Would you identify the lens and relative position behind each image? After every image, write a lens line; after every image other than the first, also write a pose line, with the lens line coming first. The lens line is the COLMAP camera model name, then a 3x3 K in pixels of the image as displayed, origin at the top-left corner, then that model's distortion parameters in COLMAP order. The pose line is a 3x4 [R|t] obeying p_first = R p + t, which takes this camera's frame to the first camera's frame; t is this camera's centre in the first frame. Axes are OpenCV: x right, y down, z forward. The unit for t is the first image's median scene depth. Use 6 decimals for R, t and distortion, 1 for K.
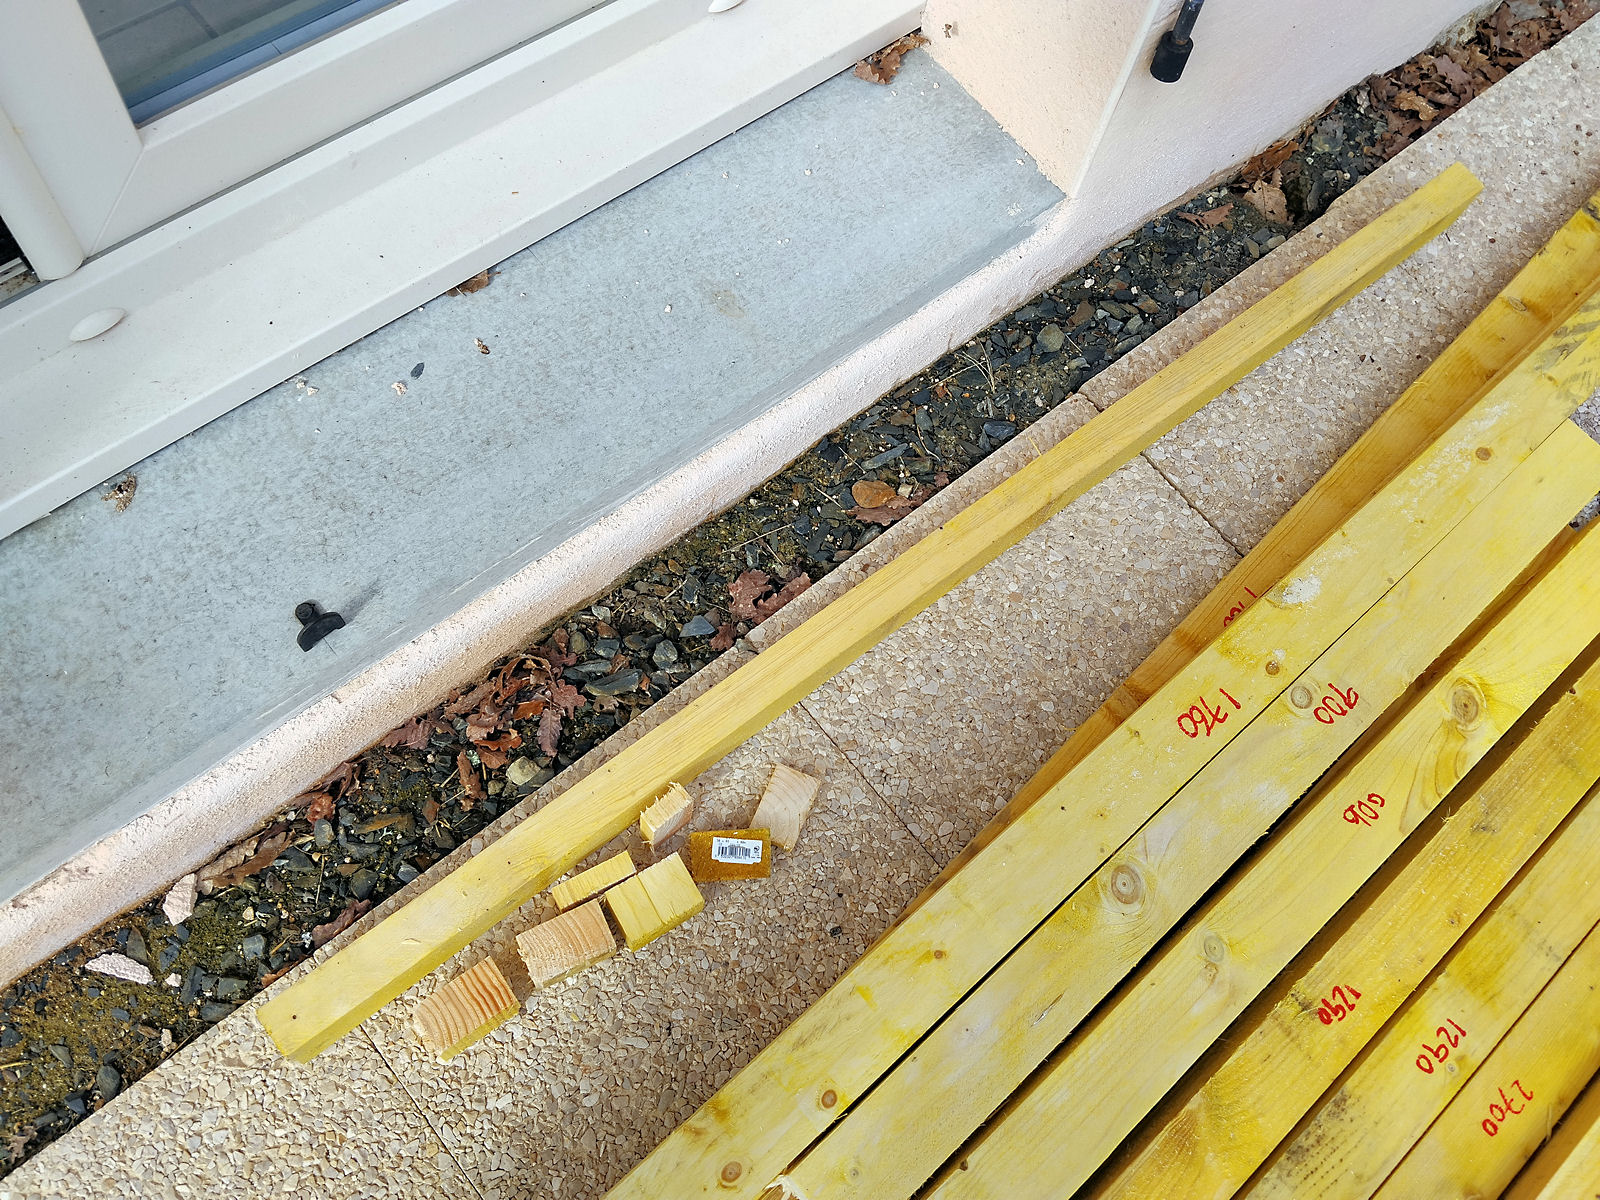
lens RADIAL K [[1346.2, 0, 815.1], [0, 1346.2, 592.3], [0, 0, 1]] dist [0.077163, -0.142466]
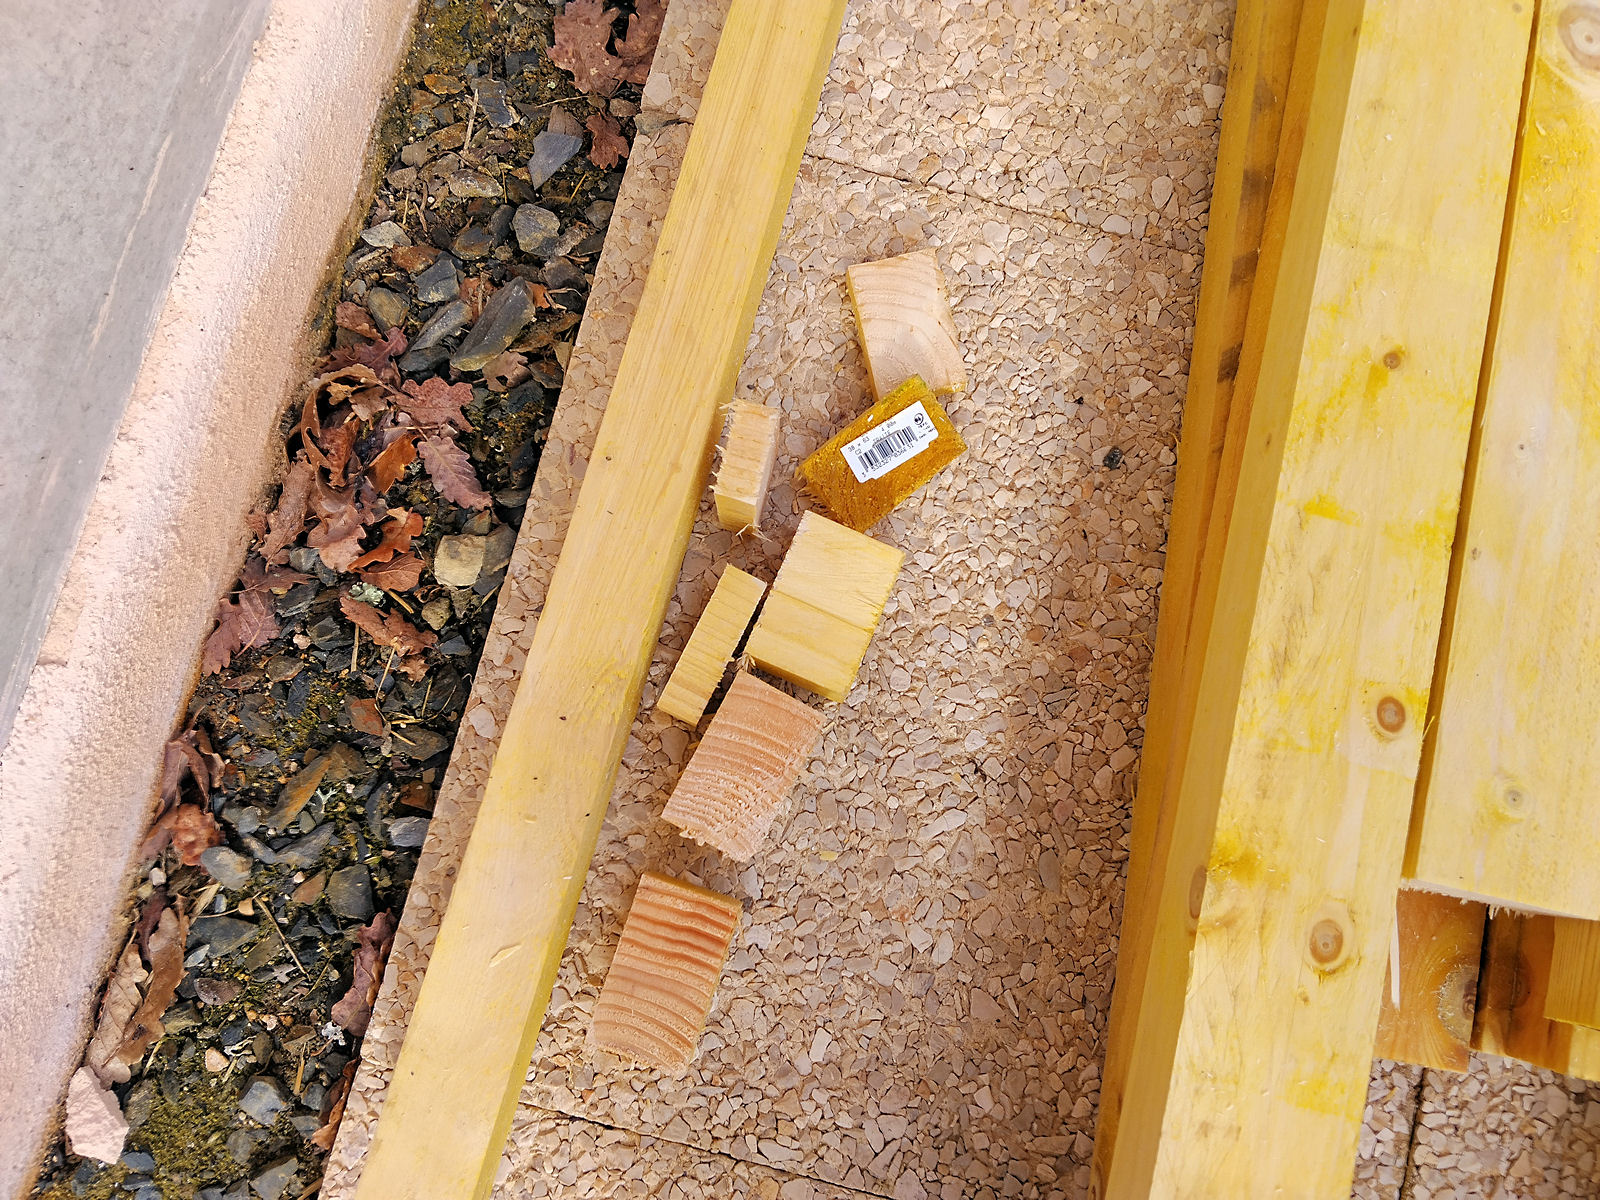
lens RADIAL K [[1346.2, 0, 809.2], [0, 1346.2, 601.5], [0, 0, 1]] dist [0.077163, -0.142466]
pose [[0.815293, -0.579044, -0.002374, -0.116203], [0.550927, 0.774428, 0.311031, 0.057055], [-0.178262, -0.254889, 0.950397, 0.481525]]
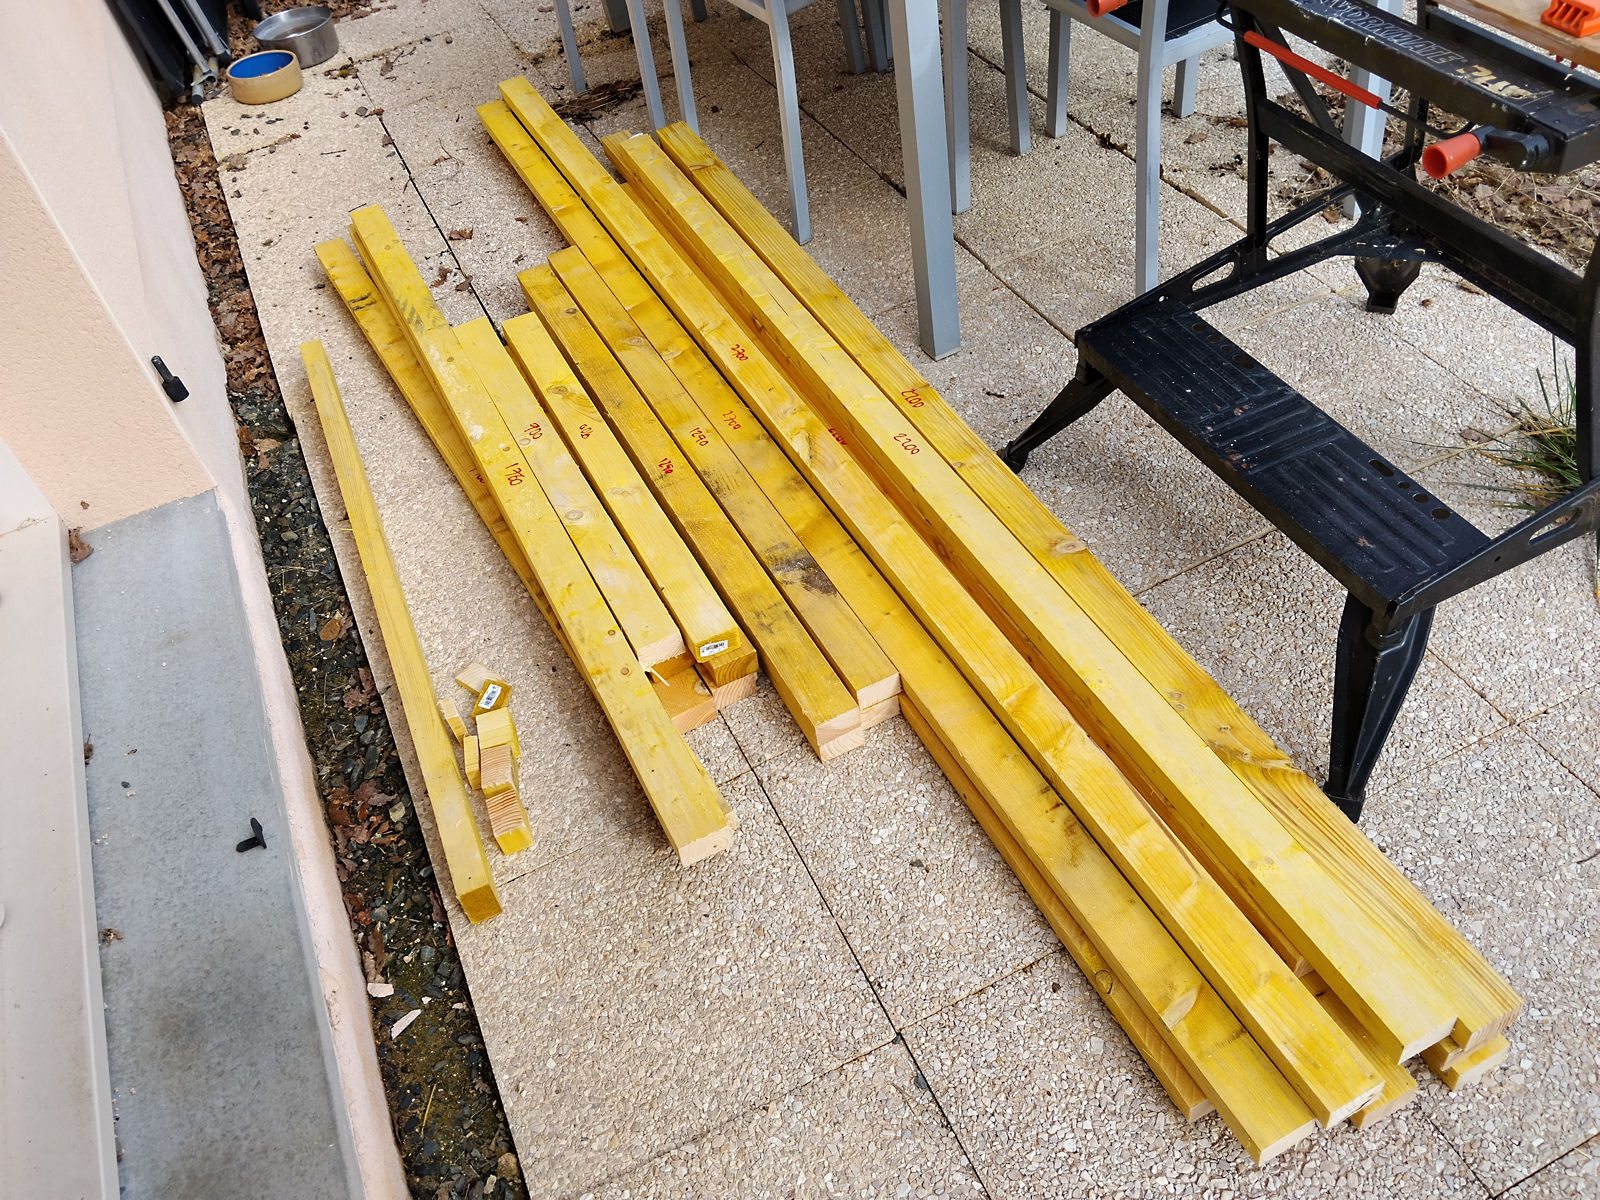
lens RADIAL K [[1346.2, 0, 812.9], [0, 1346.2, 601.8], [0, 0, 1]] dist [0.077163, -0.142466]
pose [[0.247506, -0.788276, 0.563349, -0.841586], [0.939992, 0.336301, 0.057593, 0.438265], [-0.234854, 0.515289, 0.824209, -0.618975]]
